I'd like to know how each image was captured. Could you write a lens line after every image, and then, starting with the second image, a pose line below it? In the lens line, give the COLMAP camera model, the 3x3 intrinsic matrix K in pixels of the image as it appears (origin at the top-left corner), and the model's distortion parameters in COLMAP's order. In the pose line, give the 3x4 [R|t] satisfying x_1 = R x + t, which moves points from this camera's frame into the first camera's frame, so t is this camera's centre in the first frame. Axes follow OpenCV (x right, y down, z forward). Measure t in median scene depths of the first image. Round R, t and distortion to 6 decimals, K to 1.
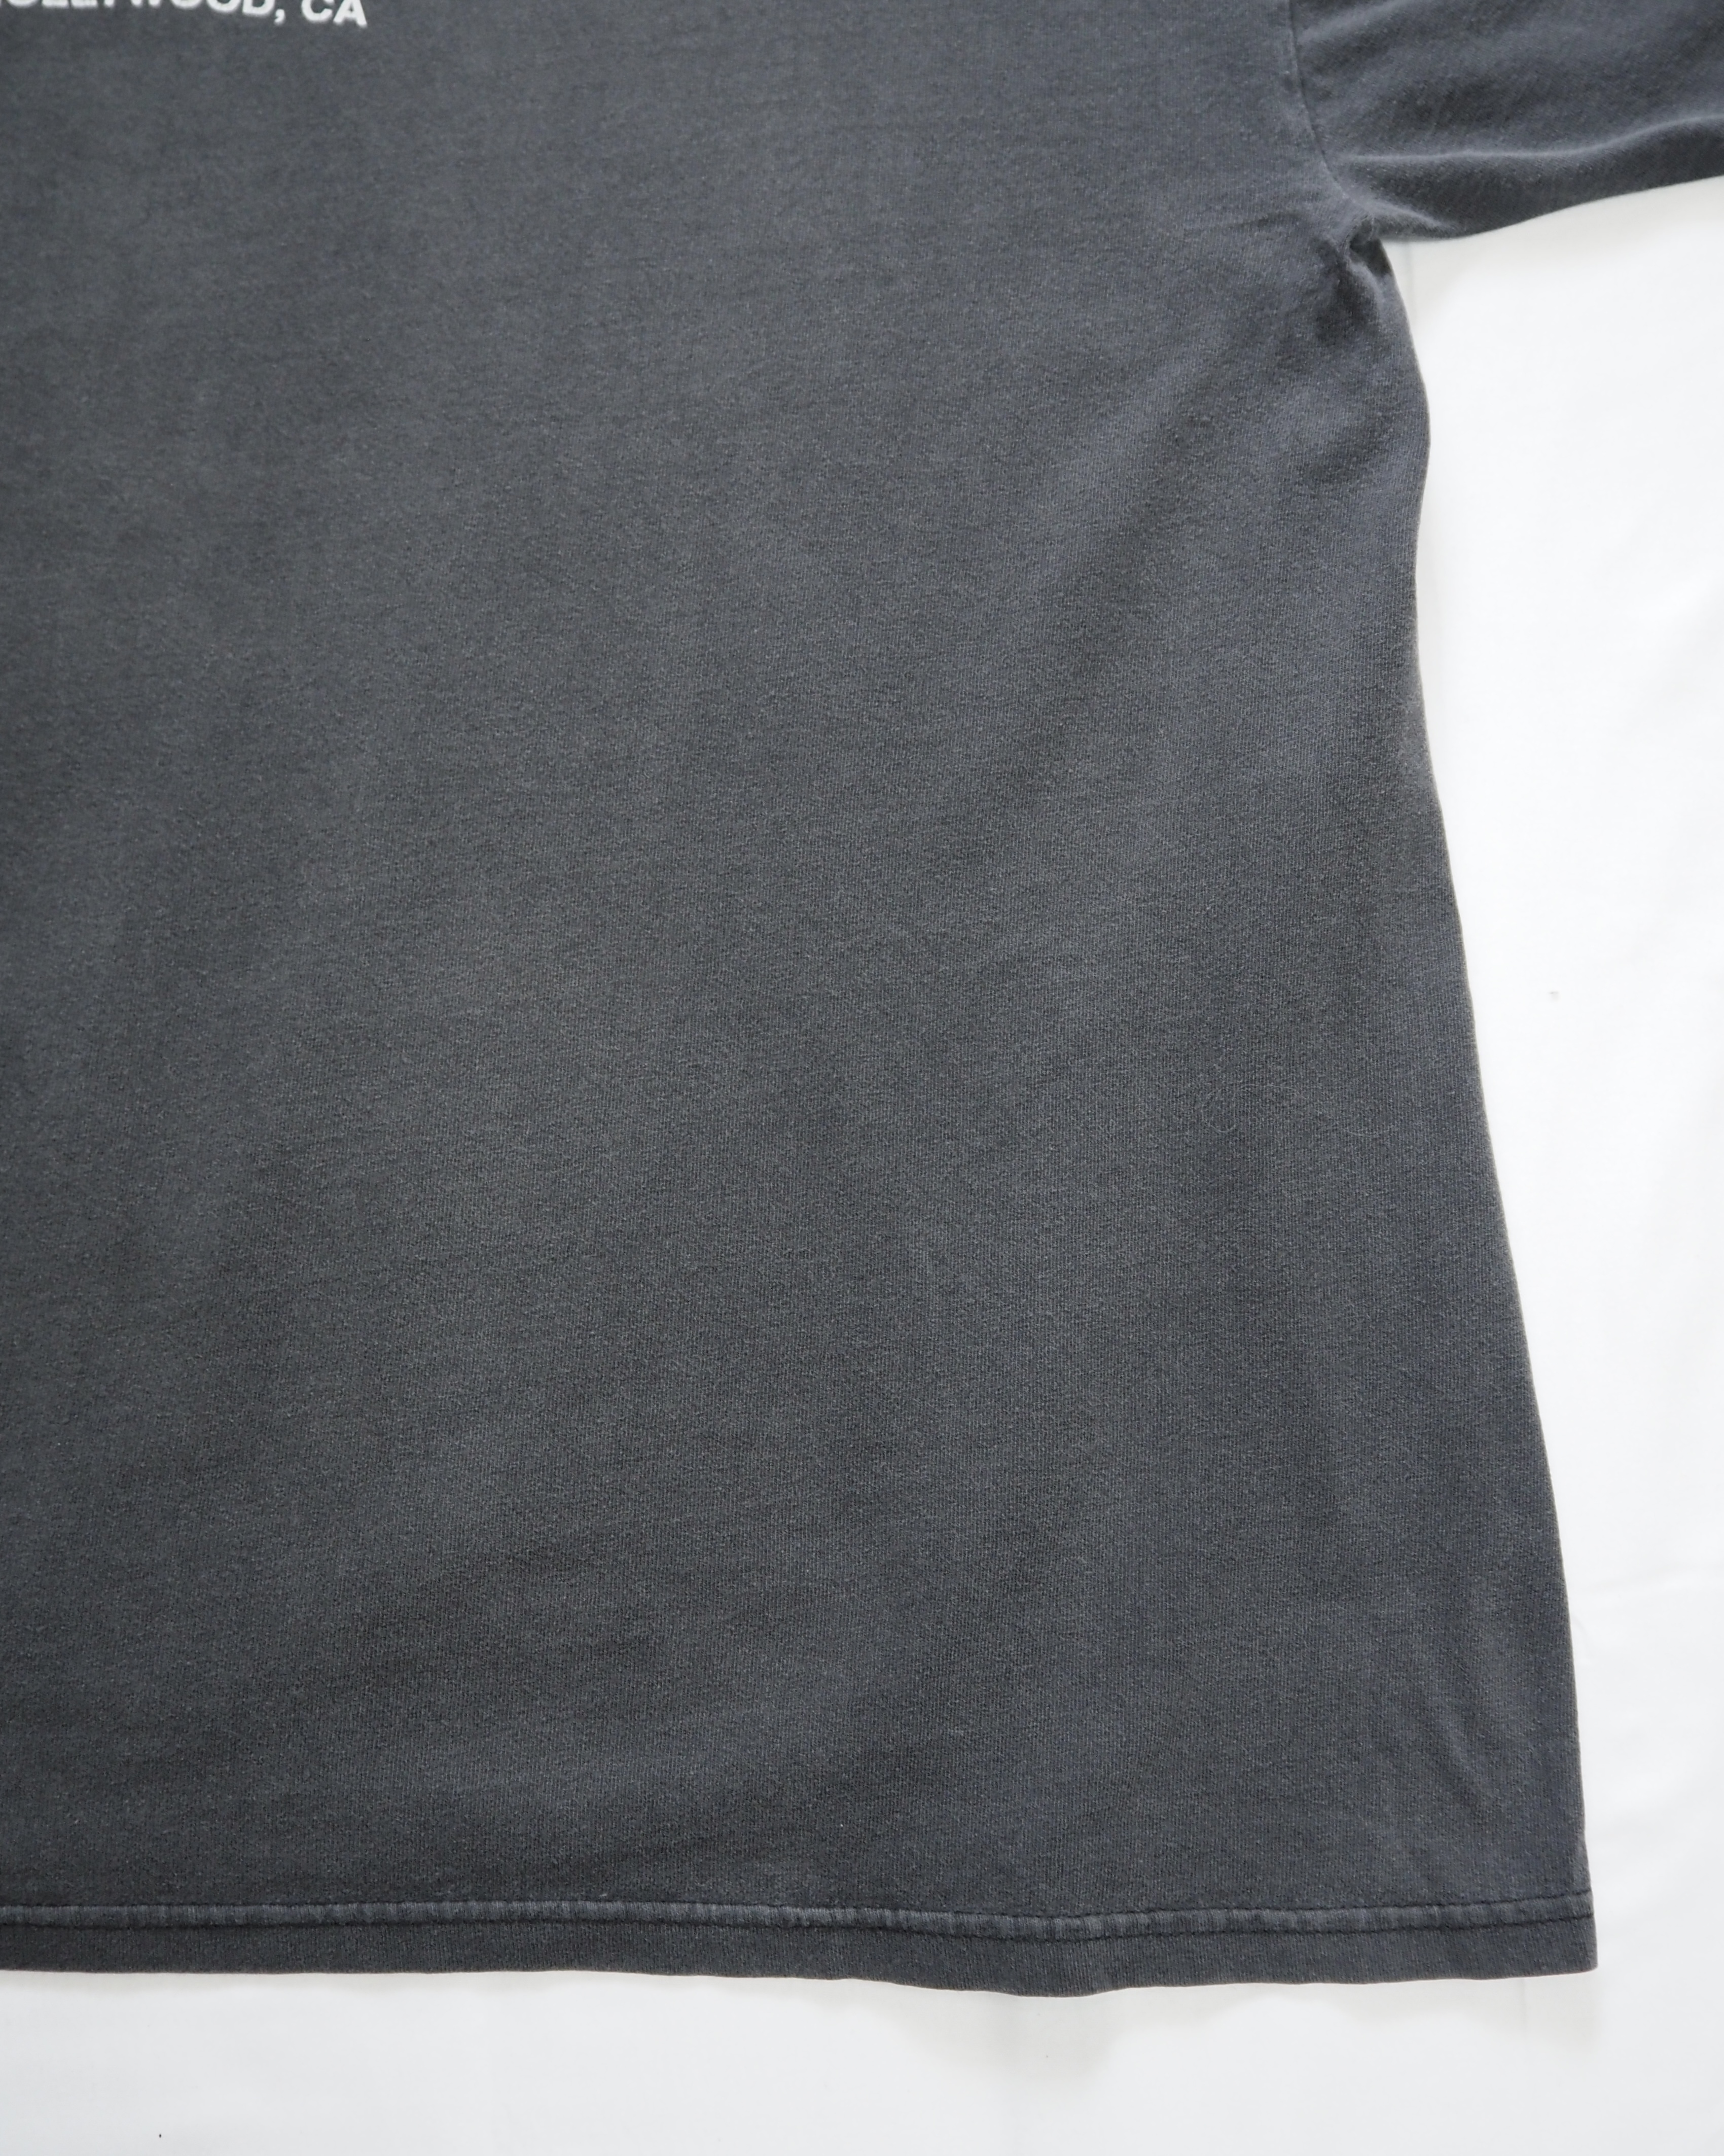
lens RADIAL K [[2123.7, 0, 844.0], [0, 2123.7, 1042.7], [0, 0, 1]] dist [-0.053211, 0.018583]
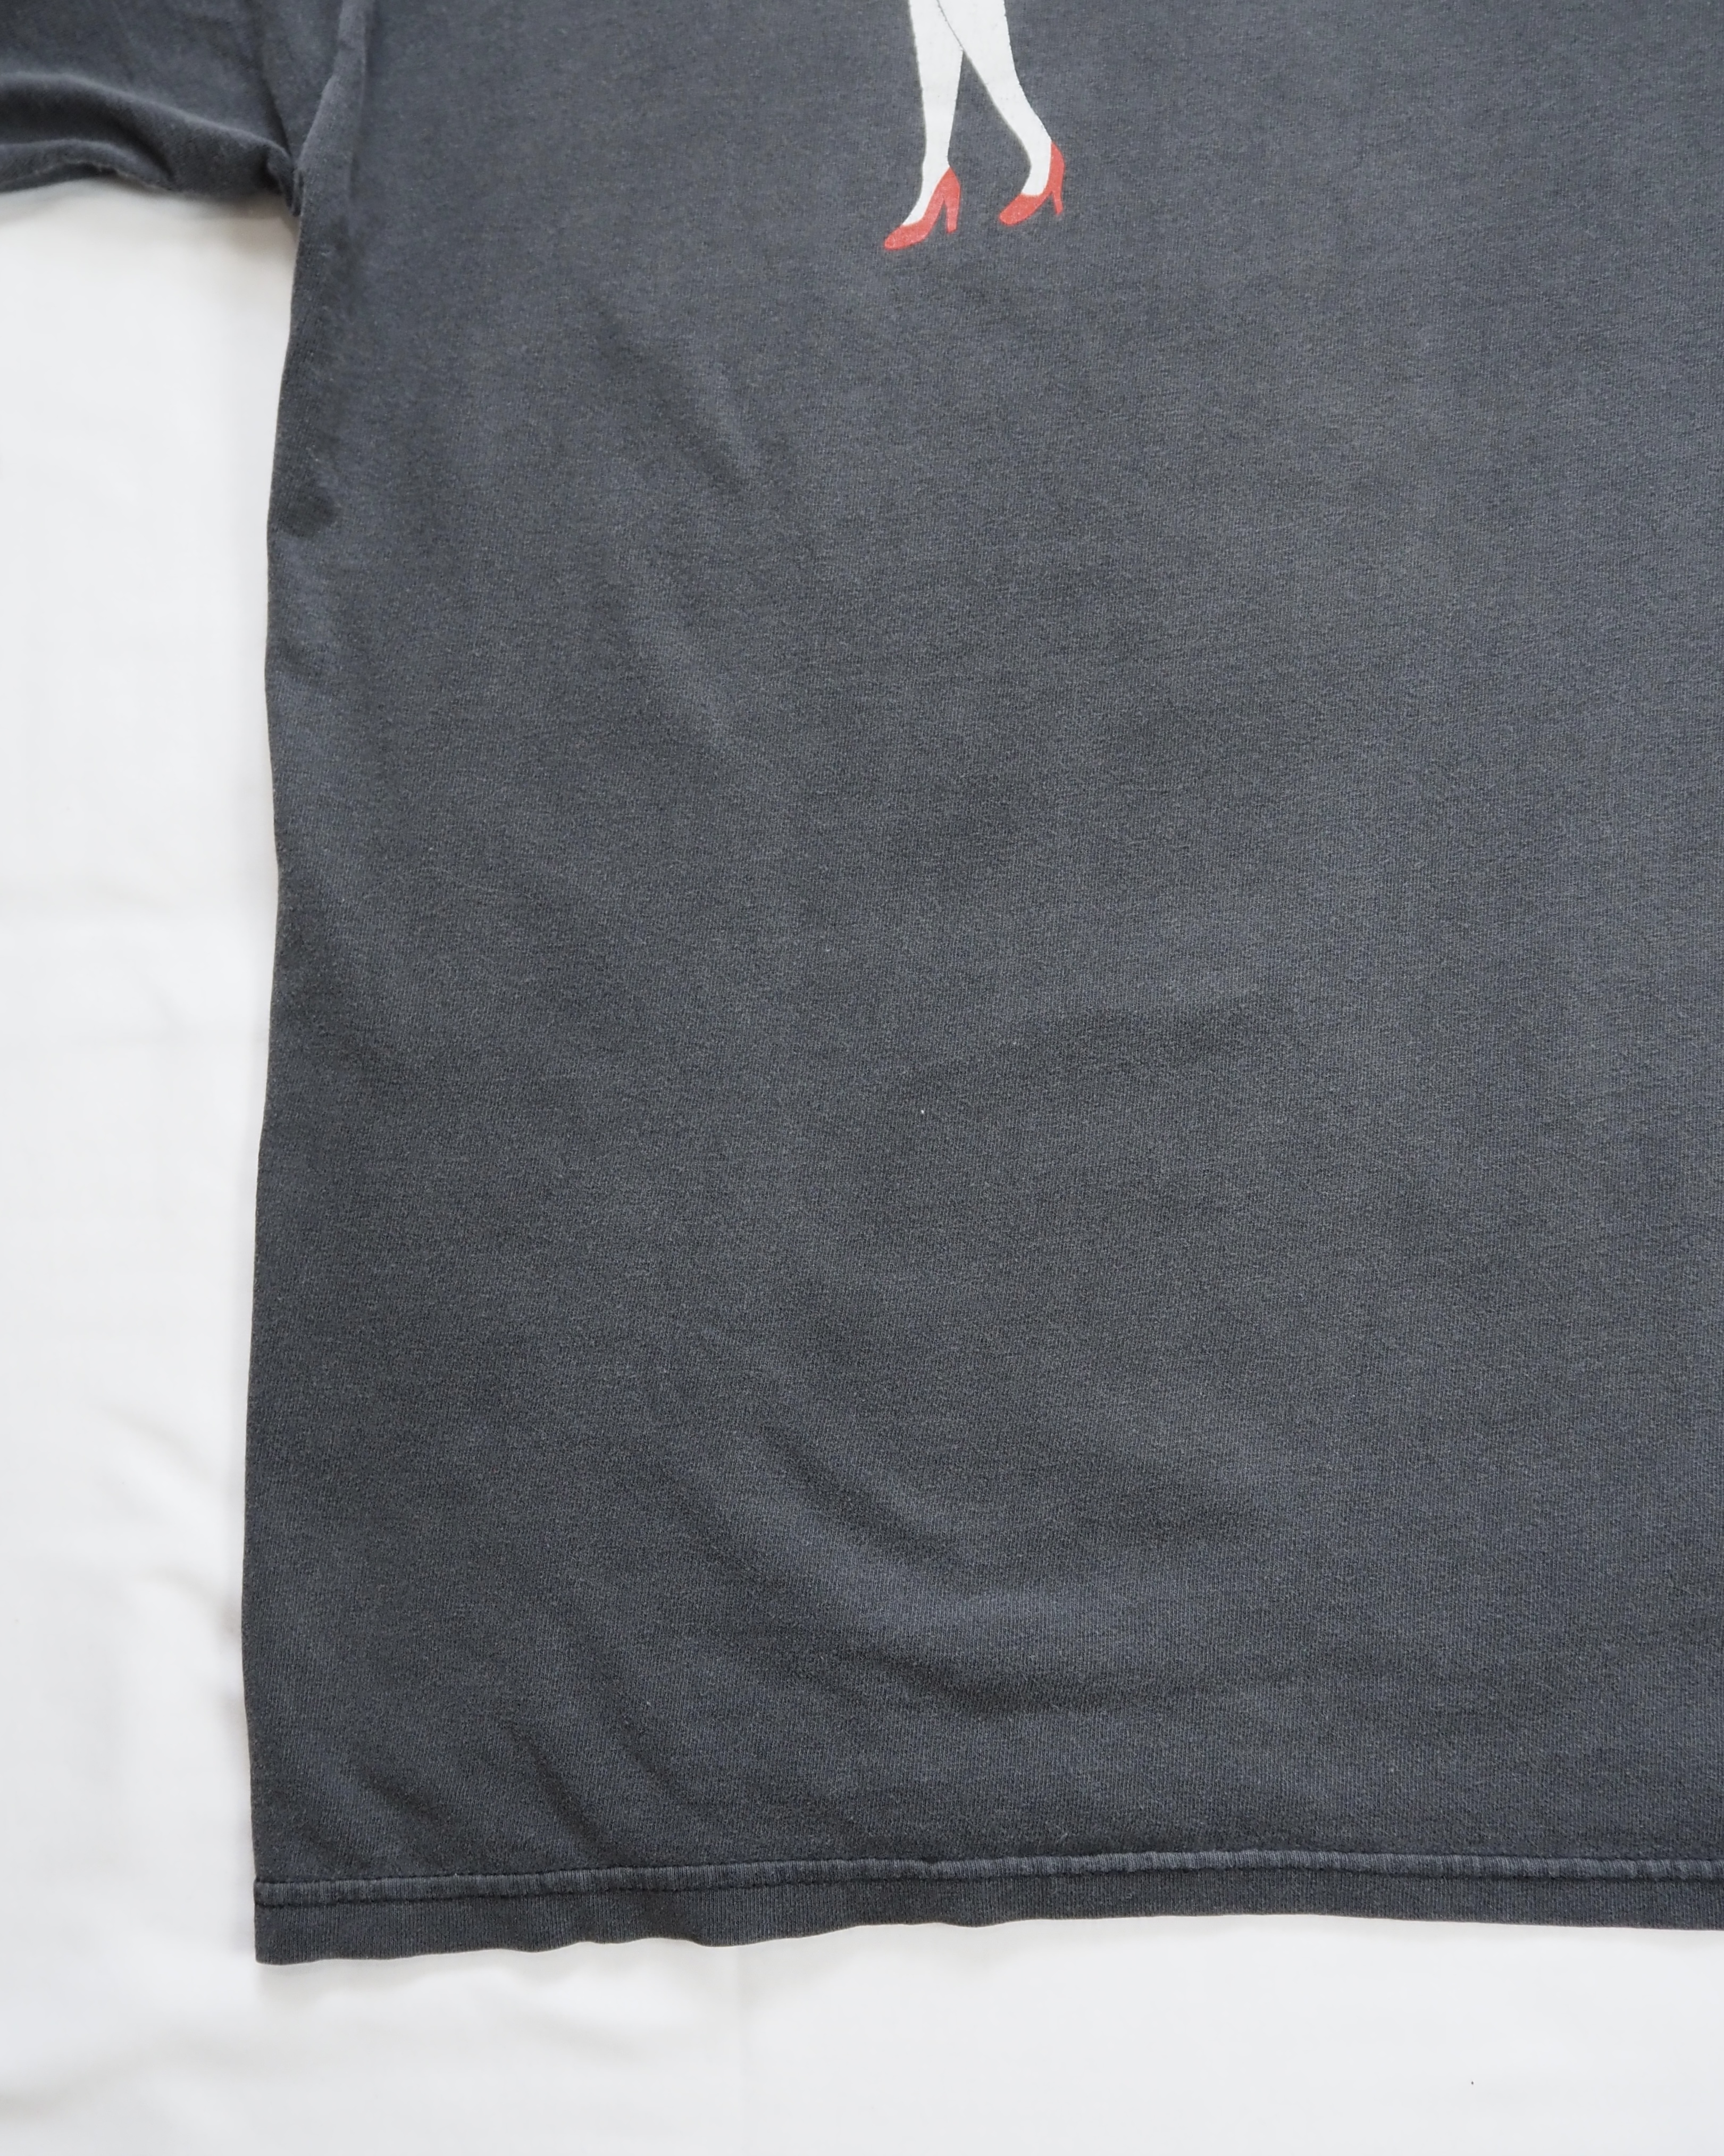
lens RADIAL K [[2123.9, 0, 844.0], [0, 2123.9, 1042.7], [0, 0, 1]] dist [-0.053211, 0.018583]
pose [[0.992649, 0.006959, -0.120827, -0.466276], [-0.003882, 0.999663, 0.025678, -0.002300], [0.120965, -0.025020, 0.992341, -0.023142]]
